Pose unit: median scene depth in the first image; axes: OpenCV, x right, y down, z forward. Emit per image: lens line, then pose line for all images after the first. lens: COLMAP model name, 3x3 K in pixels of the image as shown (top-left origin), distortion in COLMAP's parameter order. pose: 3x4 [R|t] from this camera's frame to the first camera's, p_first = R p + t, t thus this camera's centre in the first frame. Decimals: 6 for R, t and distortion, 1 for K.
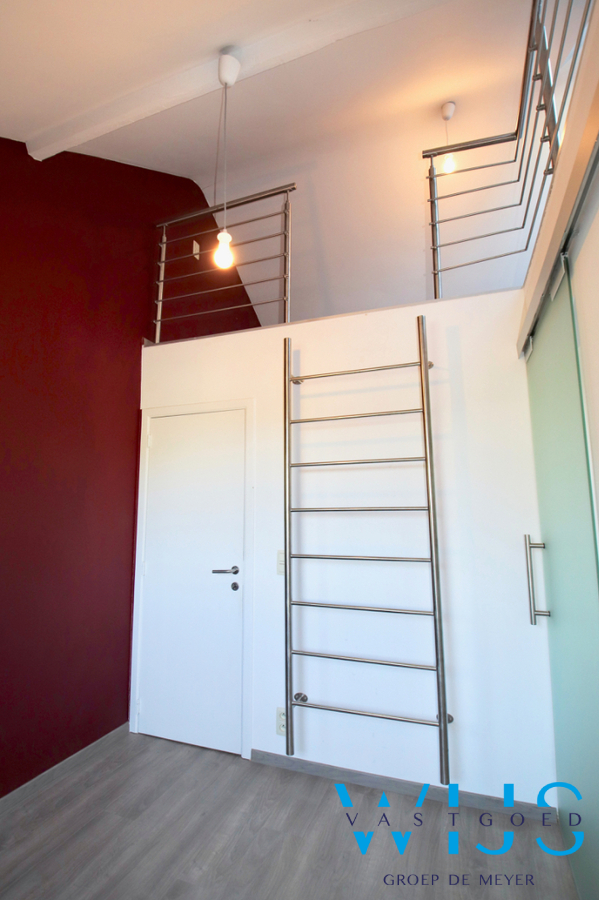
lens RADIAL K [[427.2, 0, 299.5], [0, 427.2, 450.0], [0, 0, 1]] dist [0.012780, -0.022556]
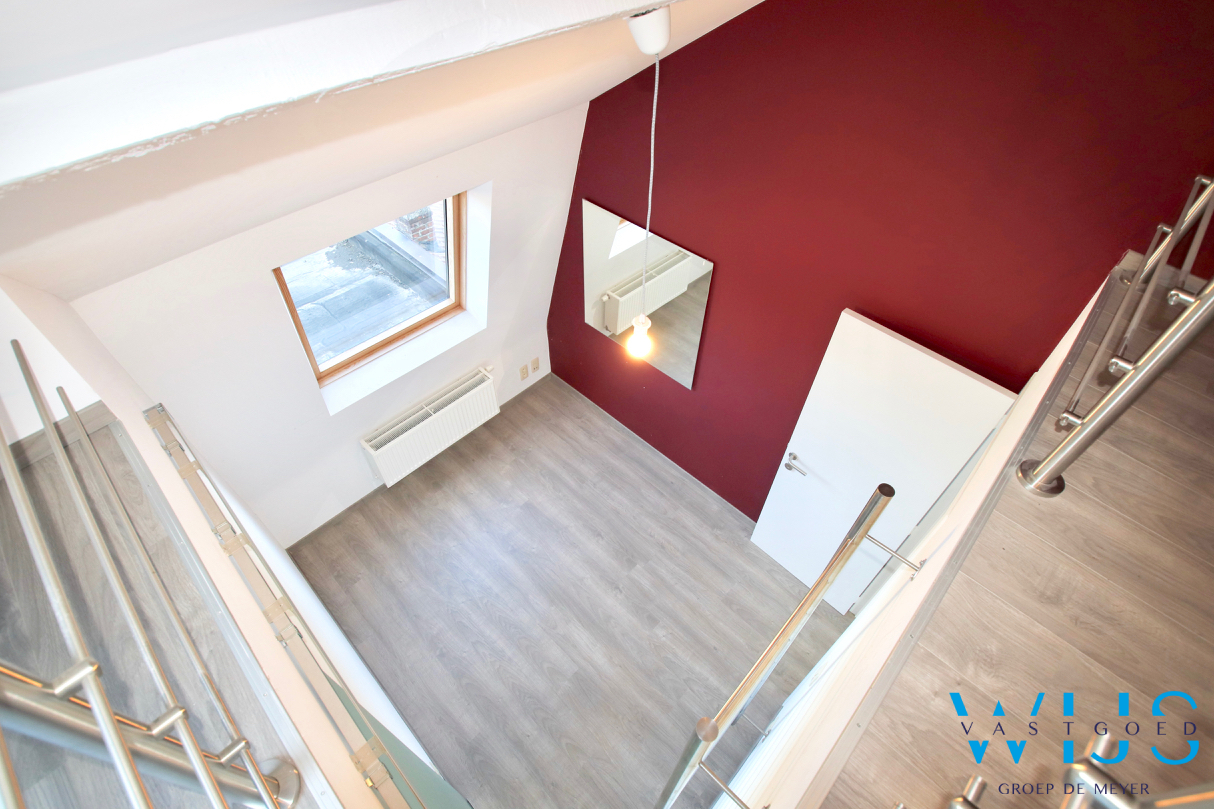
lens RADIAL K [[576.3, 0, 610.7], [0, 576.3, 399.6], [0, 0, 1]] dist [0.012780, -0.022556]
pose [[-0.399286, 0.671353, -0.624385, 0.454890], [0.113352, 0.711951, 0.693020, -0.876291], [0.909793, 0.205938, -0.360371, 1.078108]]
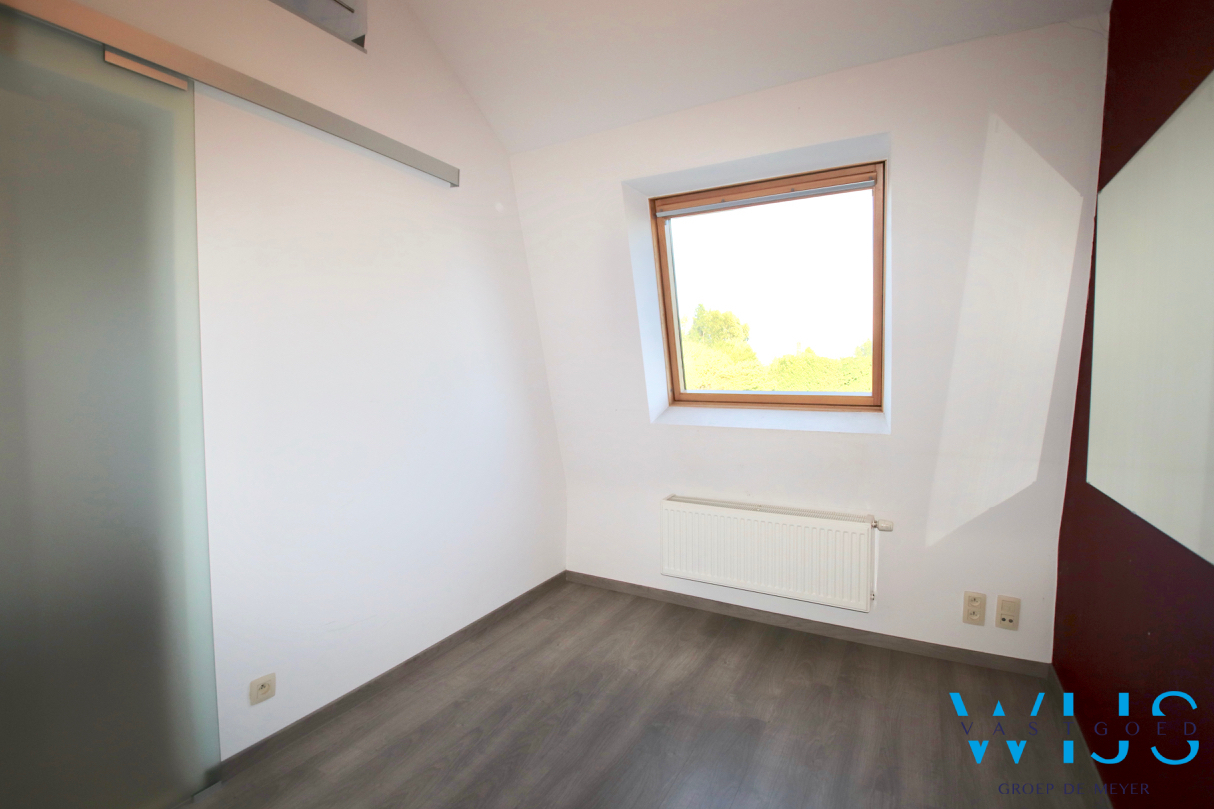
lens RADIAL K [[584.6, 0, 602.6], [0, 584.6, 398.1], [0, 0, 1]] dist [0.041535, -0.041984]
pose [[-0.986614, -0.003871, 0.163027, -0.304495], [-0.018806, 0.995750, -0.090162, 0.223966], [-0.161985, -0.092021, -0.982493, 1.264478]]
